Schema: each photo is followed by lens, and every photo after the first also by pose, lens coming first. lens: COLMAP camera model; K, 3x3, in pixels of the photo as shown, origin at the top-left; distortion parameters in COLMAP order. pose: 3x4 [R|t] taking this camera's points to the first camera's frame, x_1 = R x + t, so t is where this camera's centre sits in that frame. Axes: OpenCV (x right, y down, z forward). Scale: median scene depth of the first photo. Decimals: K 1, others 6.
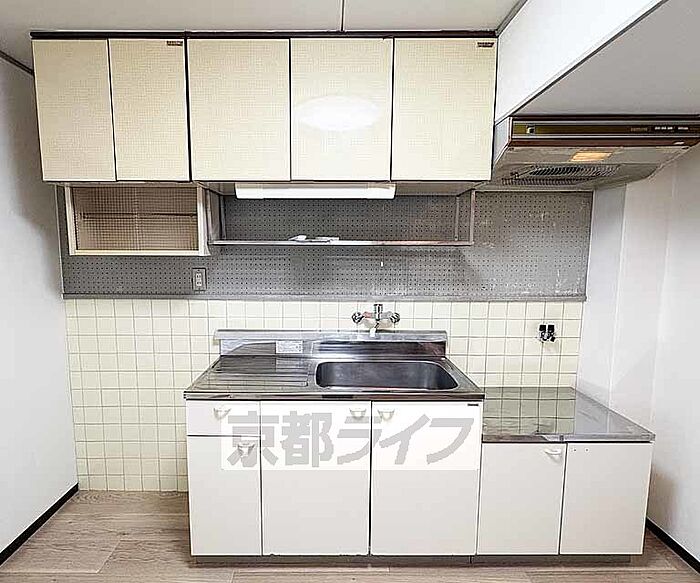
lens RADIAL K [[380.9, 0, 328.7], [0, 380.9, 292.7], [0, 0, 1]] dist [-0.000998, -0.001288]
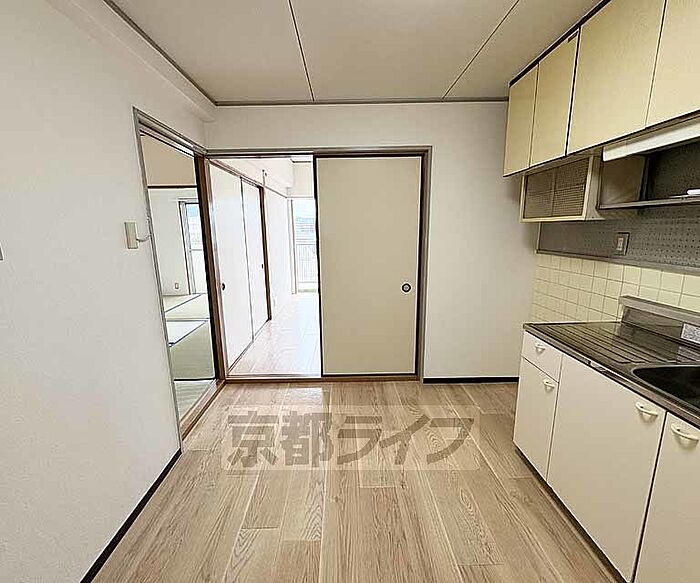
lens RADIAL K [[310.1, 0, 350.0], [0, 310.1, 291.5], [0, 0, 1]] dist [0.003270, 0.000326]
pose [[0.015042, 0.196954, -0.980297, 0.500001], [-0.092182, 0.976506, 0.194778, -0.005601], [0.995629, 0.087436, 0.032845, 0.253998]]
